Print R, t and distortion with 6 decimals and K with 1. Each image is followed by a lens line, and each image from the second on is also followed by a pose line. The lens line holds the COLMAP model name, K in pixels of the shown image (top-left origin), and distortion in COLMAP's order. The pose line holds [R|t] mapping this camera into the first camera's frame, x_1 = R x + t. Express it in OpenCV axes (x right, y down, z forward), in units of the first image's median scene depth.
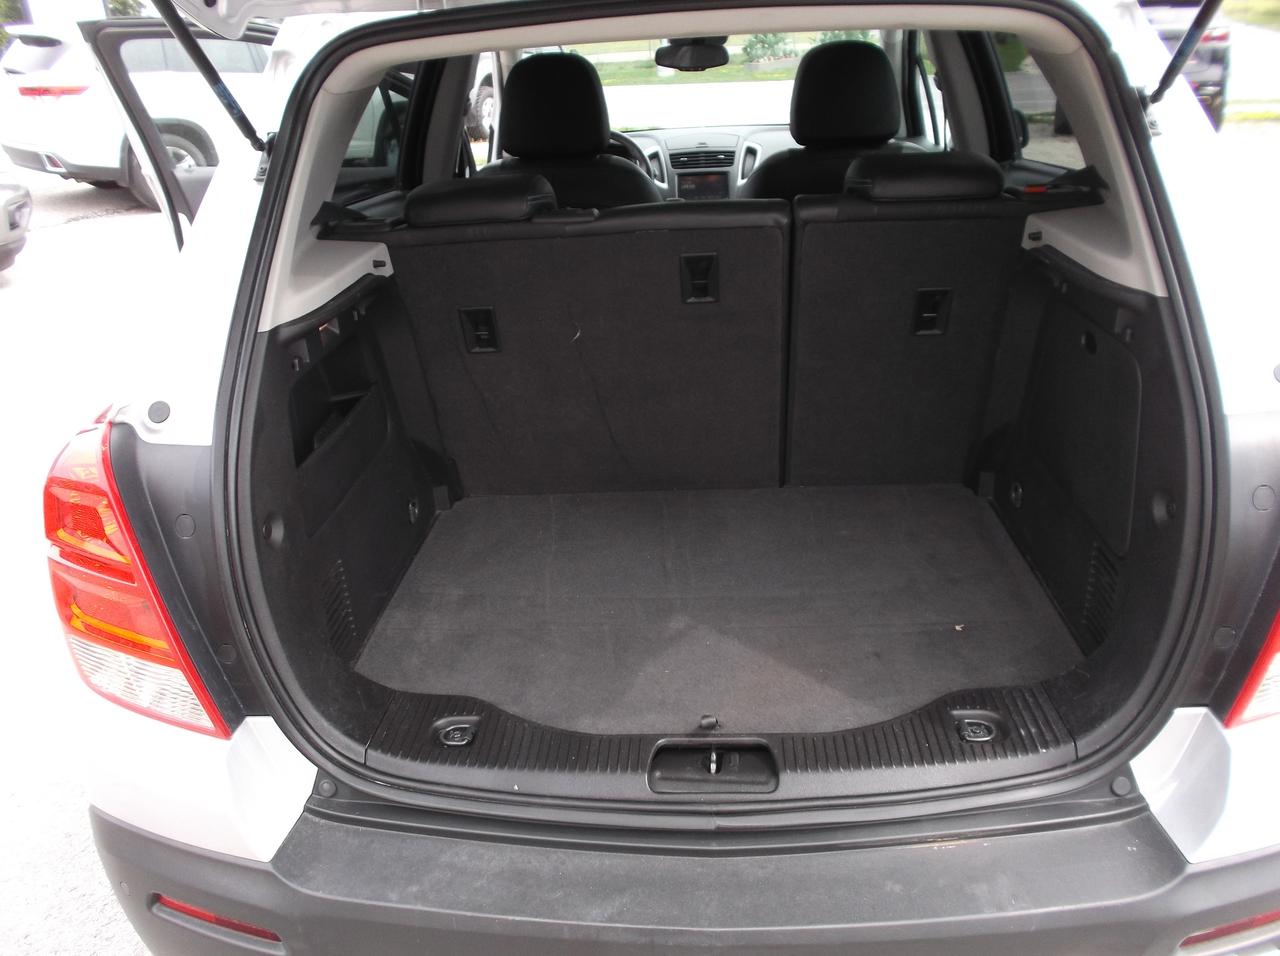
lens RADIAL K [[1028.7, 0, 640.0], [0, 1028.7, 478.0], [0, 0, 1]] dist [-0.008000, 0.015223]
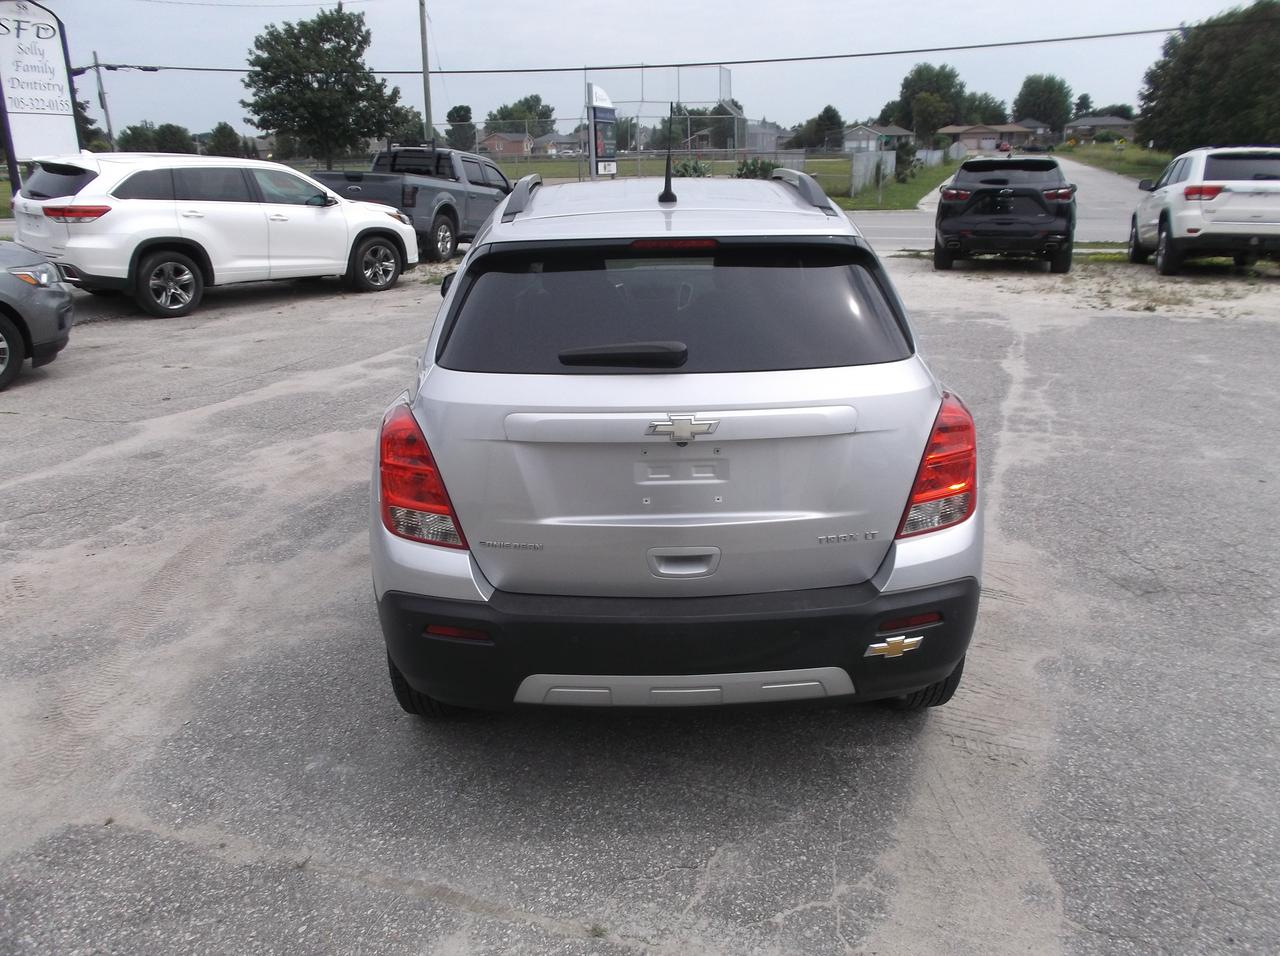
lens RADIAL K [[1028.7, 0, 640.0], [0, 1028.7, 478.0], [0, 0, 1]] dist [-0.008000, 0.015223]
pose [[0.997032, 0.009706, 0.076368, -0.023845], [-0.001348, 0.994069, -0.108741, 0.041094], [-0.076970, 0.108316, 0.991132, -0.152829]]
